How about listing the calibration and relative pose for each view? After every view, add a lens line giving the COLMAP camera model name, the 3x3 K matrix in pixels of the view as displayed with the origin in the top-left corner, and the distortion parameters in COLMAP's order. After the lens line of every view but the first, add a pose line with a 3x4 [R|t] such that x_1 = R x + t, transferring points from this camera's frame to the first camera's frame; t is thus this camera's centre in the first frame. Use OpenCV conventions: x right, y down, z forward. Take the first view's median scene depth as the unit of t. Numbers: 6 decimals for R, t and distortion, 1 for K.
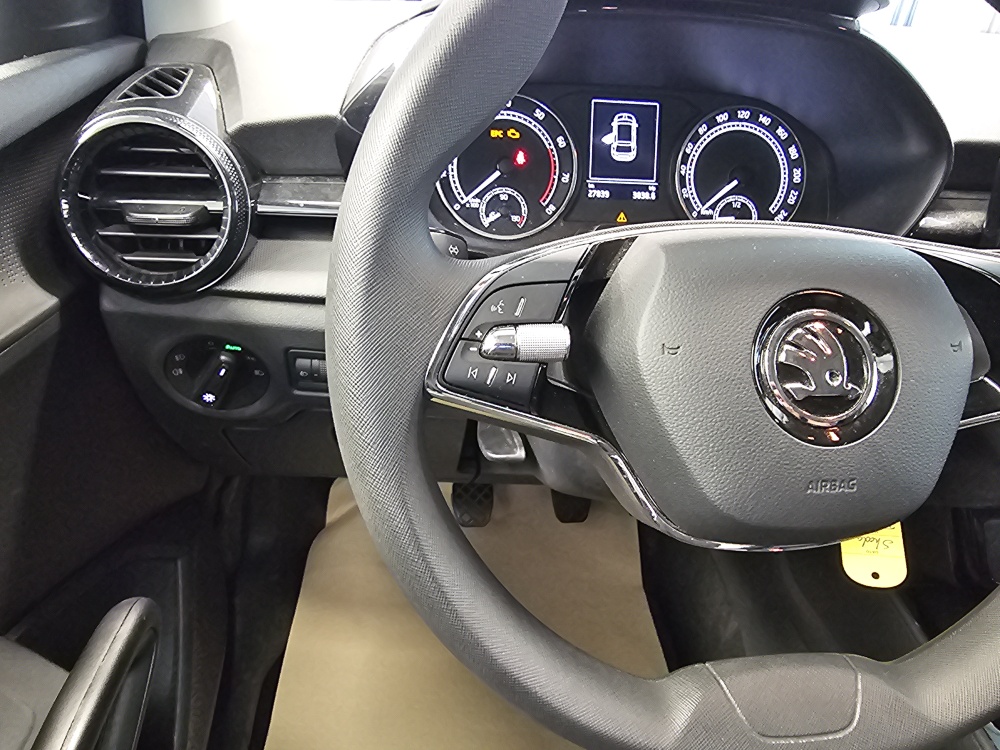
lens RADIAL K [[684.2, 0, 499.1], [0, 684.2, 362.3], [0, 0, 1]] dist [-0.005442, 0.002713]
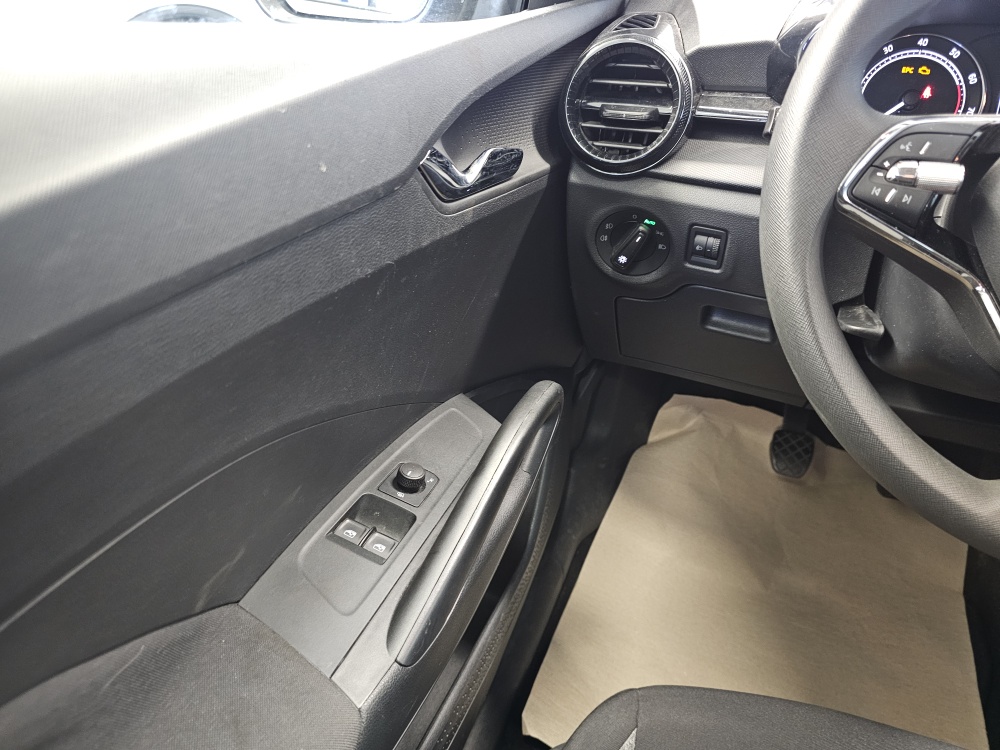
lens RADIAL K [[685.4, 0, 502.2], [0, 685.4, 359.0], [0, 0, 1]] dist [0.058293, -0.061236]
pose [[0.890043, 0.184909, -0.416691, -0.034710], [-0.195282, 0.980582, 0.018019, 0.255346], [0.411931, 0.065335, 0.908870, -0.298746]]
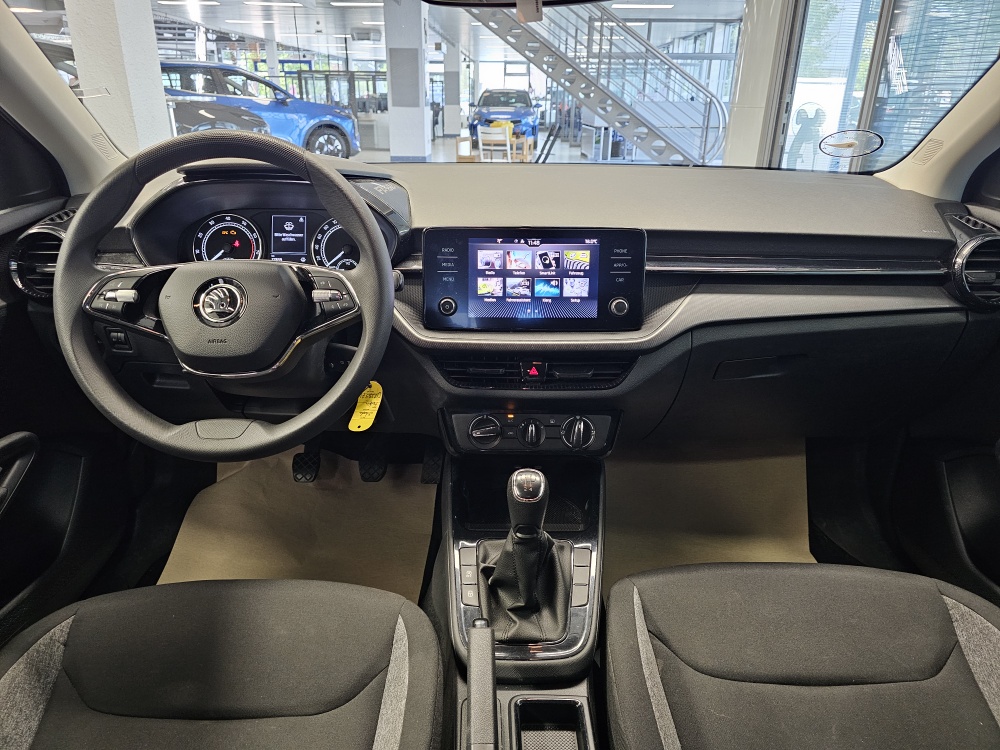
lens RADIAL K [[672.7, 0, 503.1], [0, 672.7, 364.7], [0, 0, 1]] dist [0.049121, -0.049943]
pose [[0.993521, -0.015956, -0.112521, 1.135359], [-0.001051, 0.988762, -0.149496, 0.399301], [0.113642, 0.148646, 0.982339, -0.941900]]
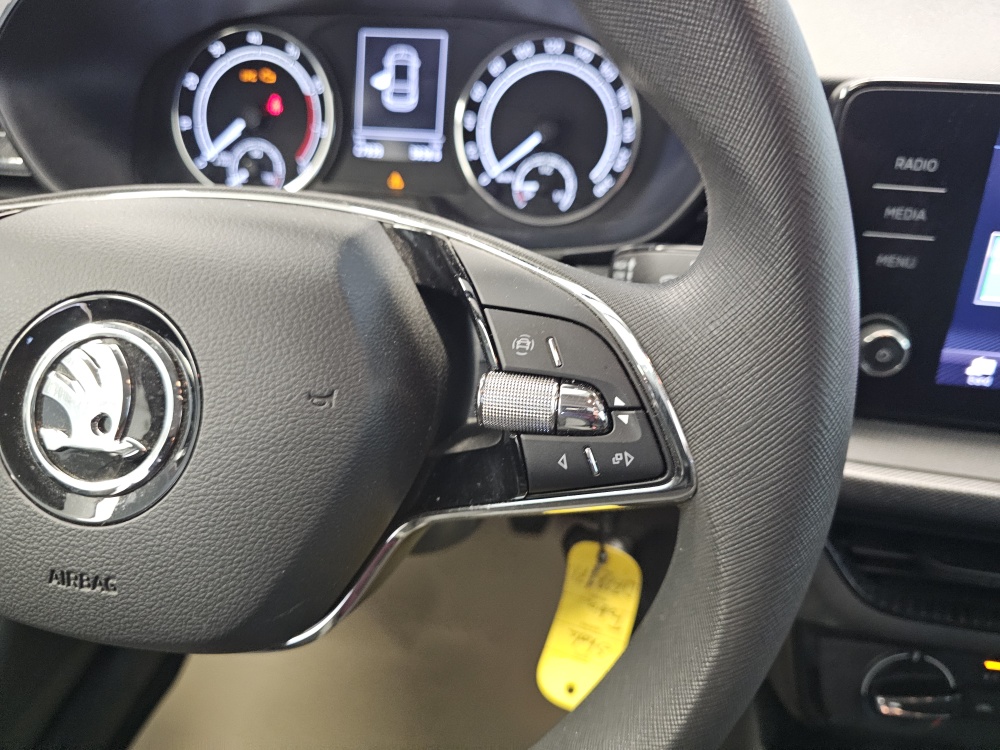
lens RADIAL K [[717.6, 0, 500.0], [0, 717.6, 375.0], [0, 0, 1]] dist [-0.024231, -0.001639]
pose [[0.956042, 0.104270, -0.274065, 0.601408], [-0.089009, 0.993736, 0.067576, -0.059760], [0.279394, -0.040212, 0.959334, 0.246202]]
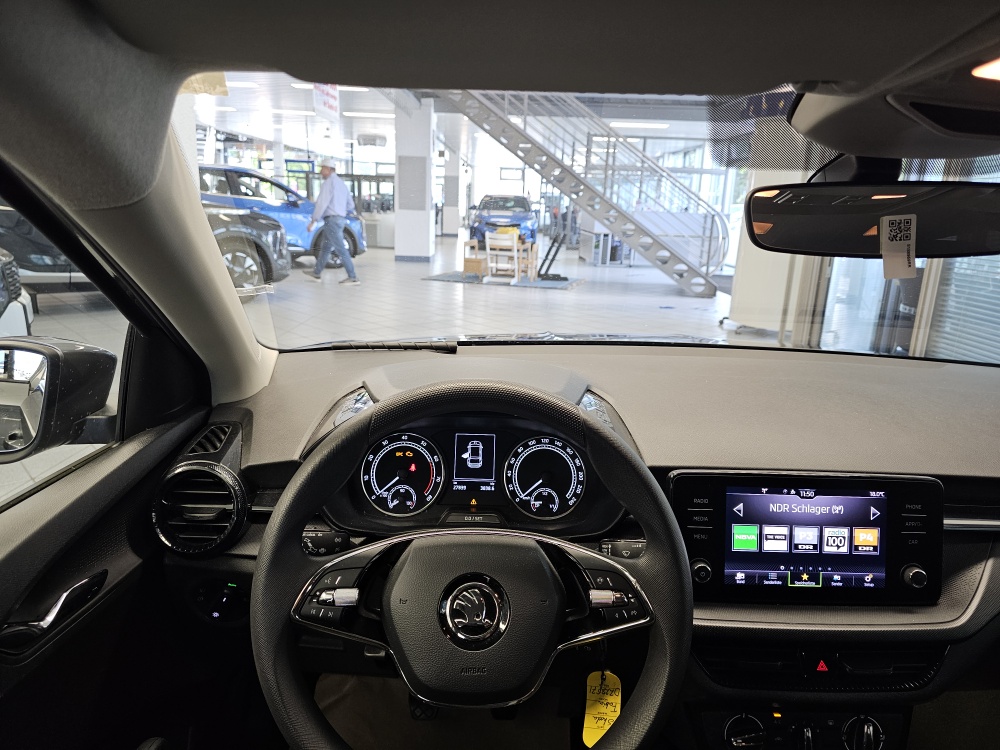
lens RADIAL K [[673.7, 0, 504.6], [0, 673.7, 349.1], [0, 0, 1]] dist [0.075411, -0.110395]
pose [[0.996552, -0.011145, -0.082221, 0.433722], [-0.014044, 0.953985, -0.299526, -0.080889], [0.081775, 0.299648, 0.950539, -0.743578]]
